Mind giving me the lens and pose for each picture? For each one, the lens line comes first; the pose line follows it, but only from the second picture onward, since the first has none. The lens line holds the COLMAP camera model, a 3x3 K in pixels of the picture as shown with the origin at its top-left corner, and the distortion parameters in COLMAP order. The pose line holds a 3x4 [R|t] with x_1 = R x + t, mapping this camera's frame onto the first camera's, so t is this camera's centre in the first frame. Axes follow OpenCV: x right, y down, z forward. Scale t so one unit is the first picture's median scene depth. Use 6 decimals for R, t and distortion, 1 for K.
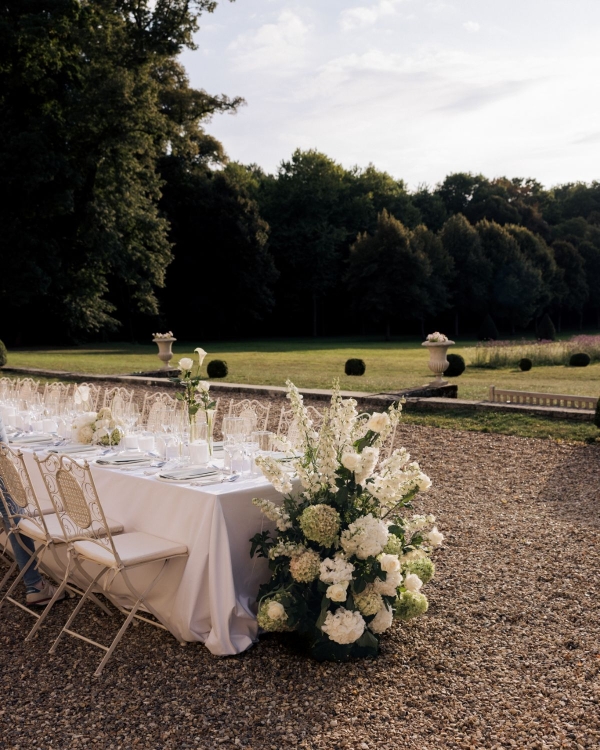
lens RADIAL K [[1123.3, 0, 303.1], [0, 1123.3, 377.9], [0, 0, 1]] dist [0.054548, 0.000000]
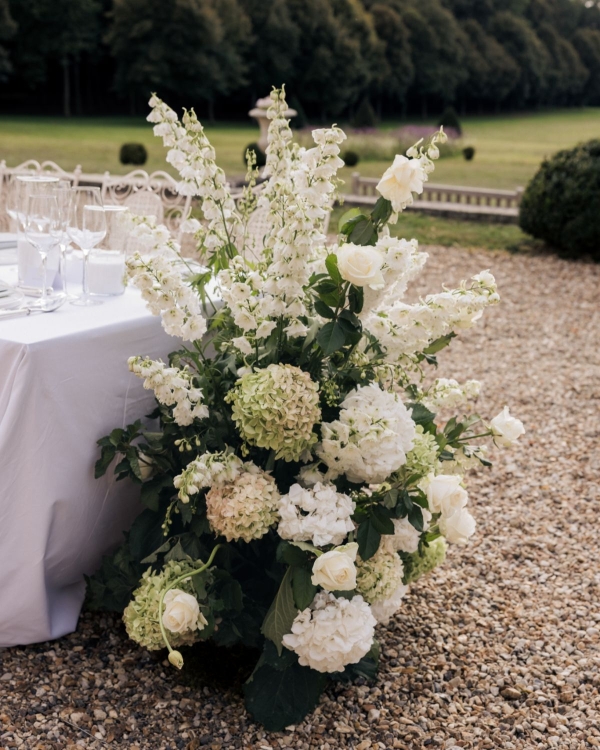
lens RADIAL K [[1123.3, 0, 296.6], [0, 1123.3, 374.8], [0, 0, 1]] dist [0.054548, 0.000000]
pose [[0.968434, -0.018196, 0.248604, -0.082084], [-0.019157, 0.988949, 0.147013, 0.050495], [-0.248532, -0.147135, 0.957384, 0.558748]]
